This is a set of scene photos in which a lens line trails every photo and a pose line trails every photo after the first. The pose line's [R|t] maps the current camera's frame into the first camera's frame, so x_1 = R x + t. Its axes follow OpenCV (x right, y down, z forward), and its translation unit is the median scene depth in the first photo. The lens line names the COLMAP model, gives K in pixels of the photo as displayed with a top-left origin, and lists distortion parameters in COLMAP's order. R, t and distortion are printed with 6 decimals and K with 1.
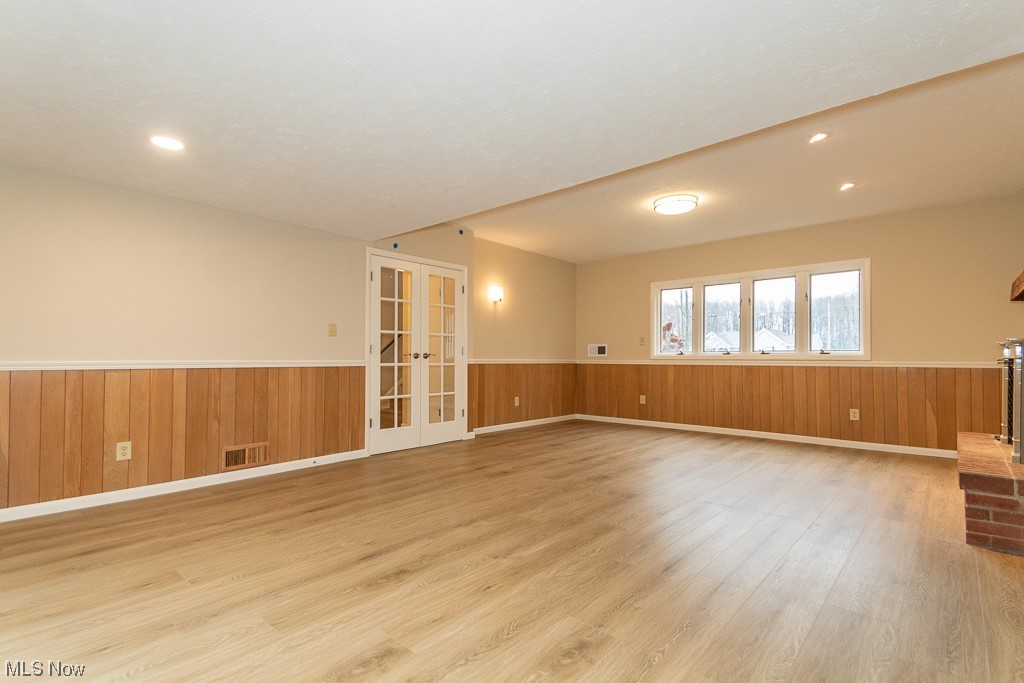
lens RADIAL K [[463.3, 0, 504.3], [0, 463.3, 359.9], [0, 0, 1]] dist [0.046301, -0.000467]
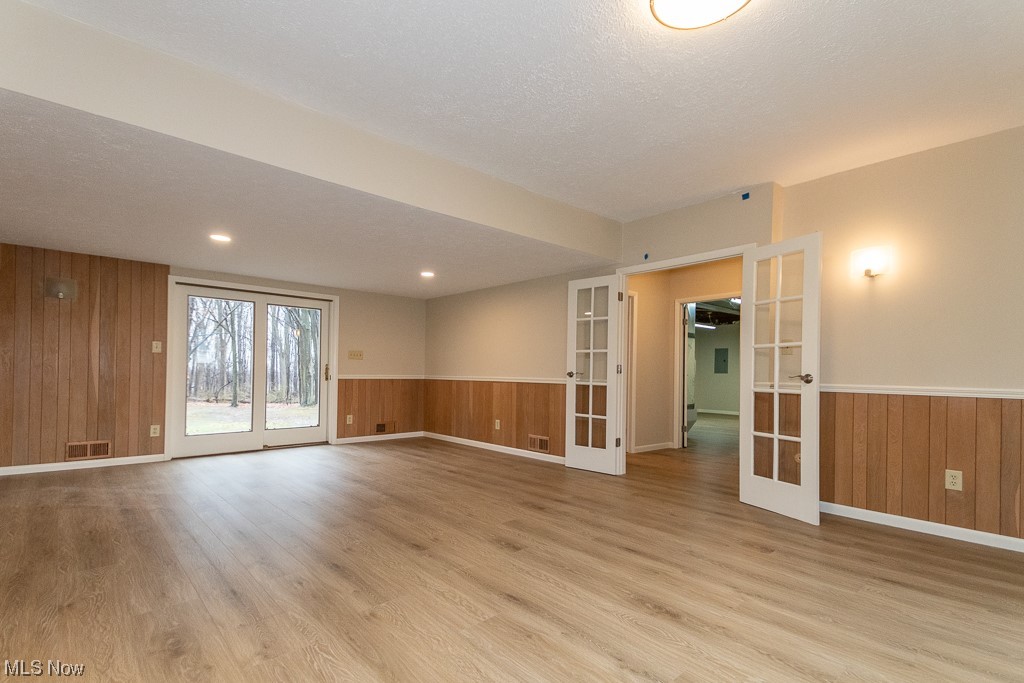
lens RADIAL K [[473.5, 0, 512.6], [0, 473.5, 372.3], [0, 0, 1]] dist [0.042007, -0.000326]
pose [[-0.074948, -0.004452, -0.997177, 0.673478], [-0.019114, 0.999813, -0.003027, -0.007542], [0.997004, 0.018833, -0.075020, 0.755284]]
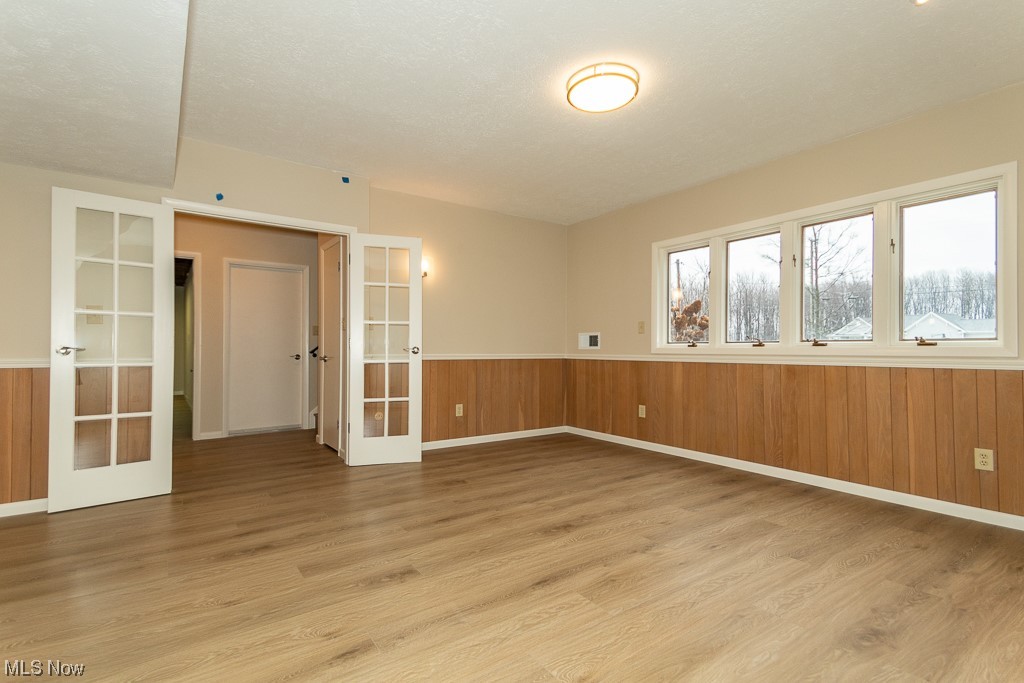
lens RADIAL K [[466.8, 0, 509.4], [0, 466.8, 351.4], [0, 0, 1]] dist [0.042307, -0.000951]
pose [[0.977218, 0.000013, -0.212239, 0.331953], [0.000520, 0.999997, 0.002455, -0.008549], [0.212238, -0.002510, 0.977215, 0.352951]]
